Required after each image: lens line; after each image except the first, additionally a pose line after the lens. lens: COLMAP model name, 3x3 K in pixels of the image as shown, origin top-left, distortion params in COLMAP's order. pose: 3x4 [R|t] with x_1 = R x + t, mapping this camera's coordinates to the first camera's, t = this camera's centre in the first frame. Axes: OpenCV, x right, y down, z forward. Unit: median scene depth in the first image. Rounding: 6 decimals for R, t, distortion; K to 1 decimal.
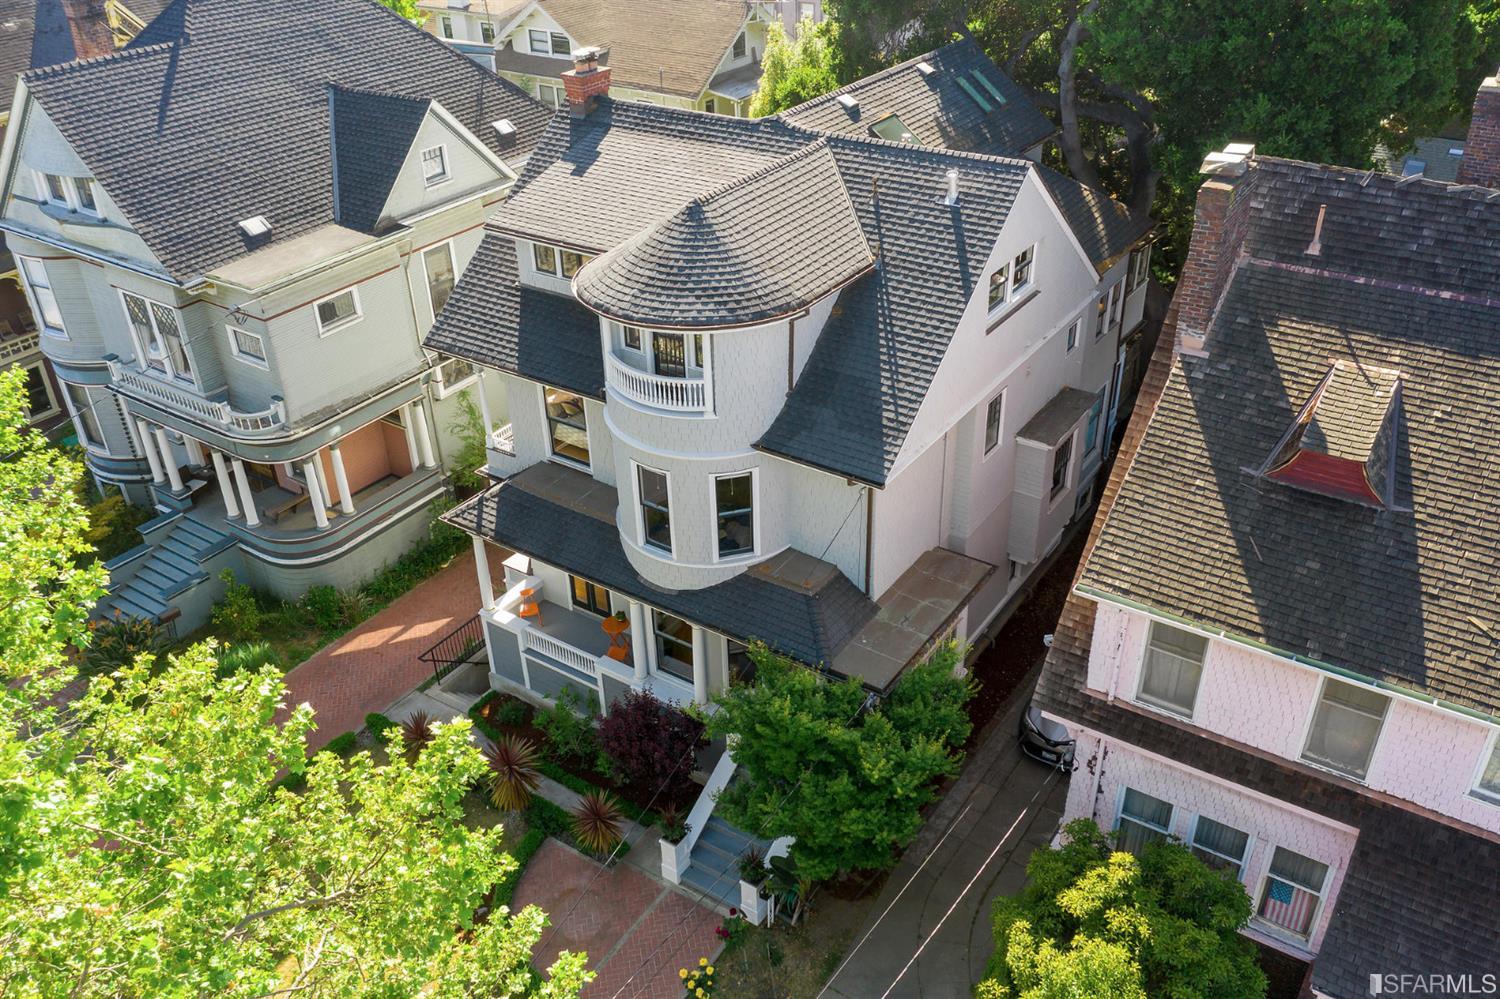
lens RADIAL K [[1209.1, 0, 780.2], [0, 1209.1, 516.3], [0, 0, 1]] dist [-0.016373, 0.002614]
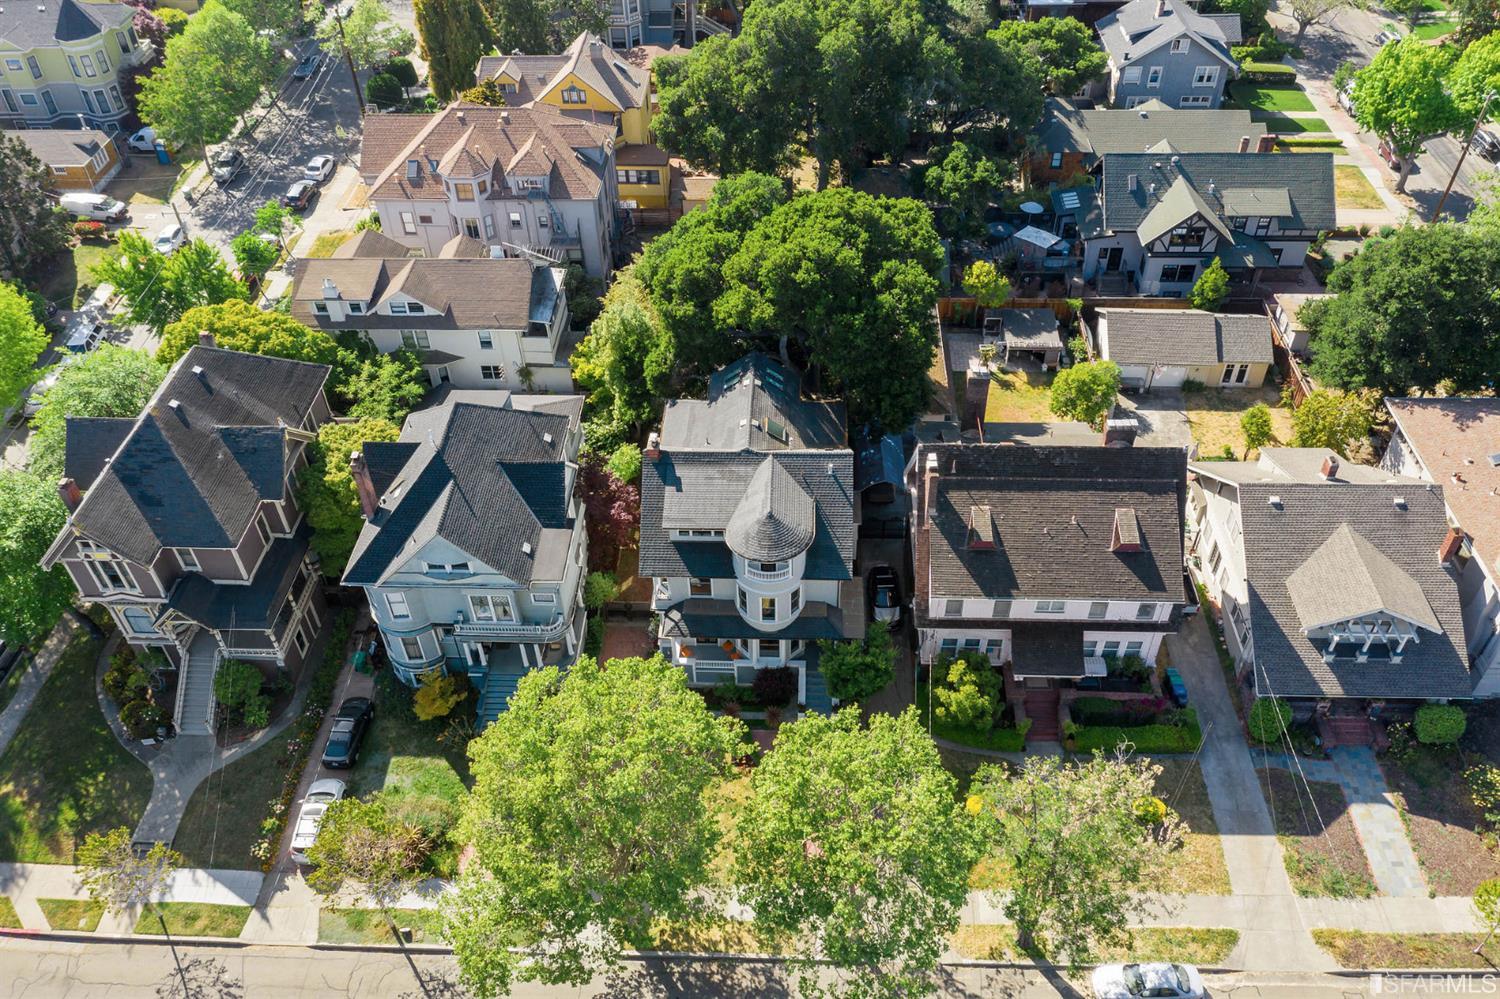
lens RADIAL K [[1177.8, 0, 750.0], [0, 1177.8, 499.5], [0, 0, 1]] dist [0.004353, 0.000919]
pose [[0.861597, -0.350093, 0.367541, -1.097289], [0.281000, 0.931983, 0.229014, -0.915227], [-0.422718, -0.094038, 0.901369, -1.474574]]
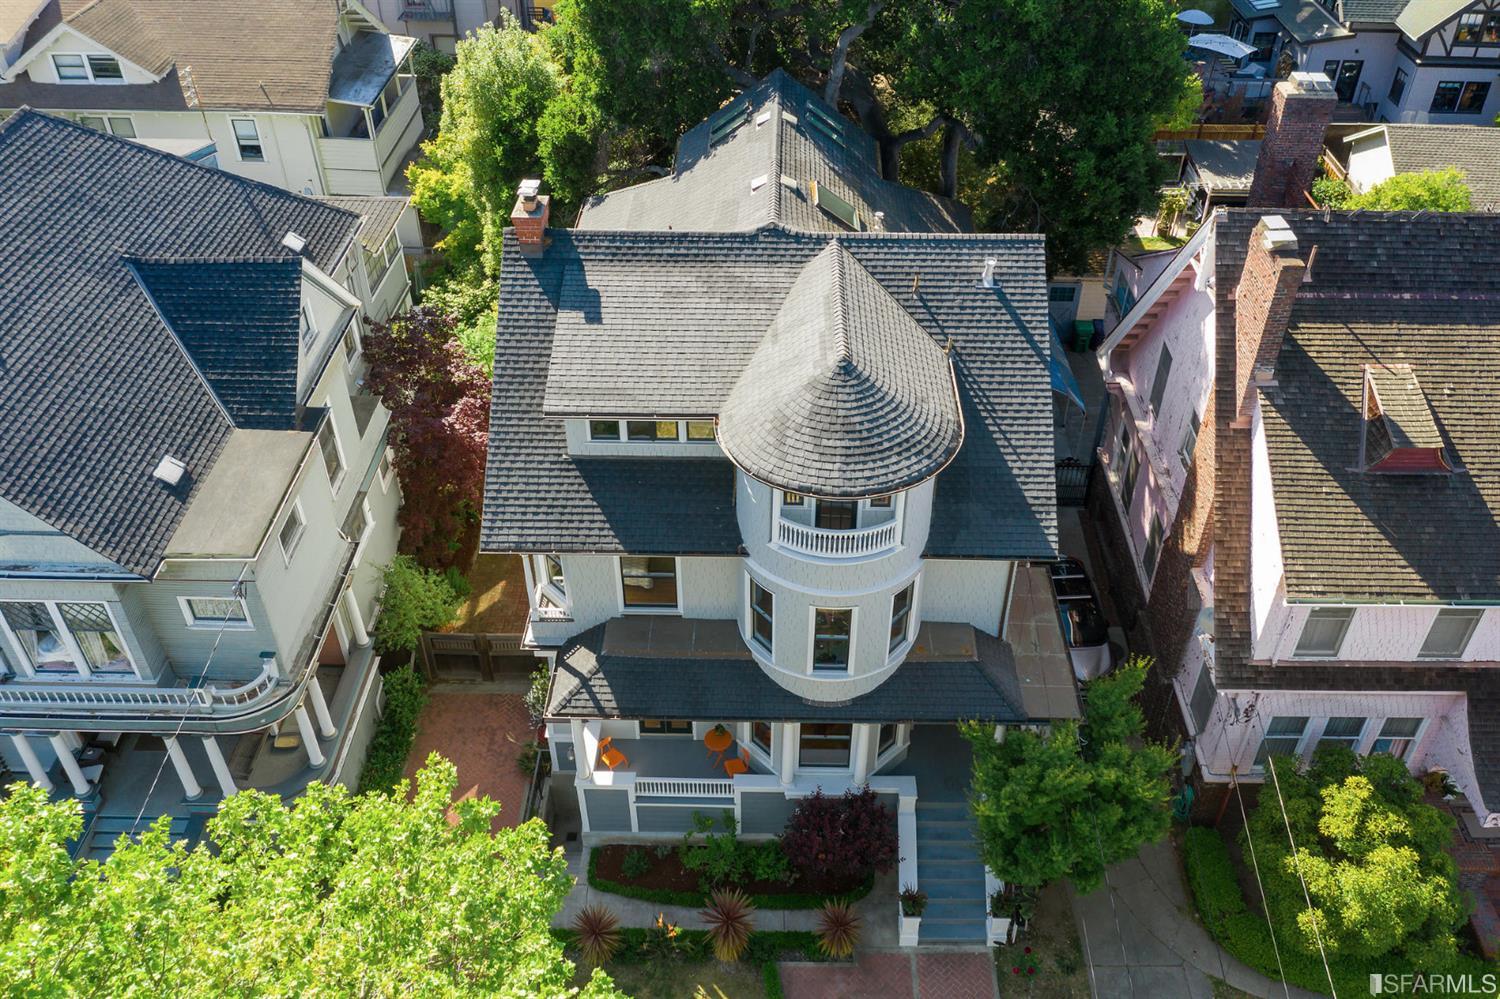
lens RADIAL K [[1245.6, 0, 784.3], [0, 1245.6, 444.3], [0, 0, 1]] dist [-0.012339, 0.003185]
pose [[0.841457, -0.307415, 0.444350, -0.584413], [0.269159, 0.951560, 0.148618, -0.348937], [-0.468513, -0.005455, 0.883440, 0.078740]]
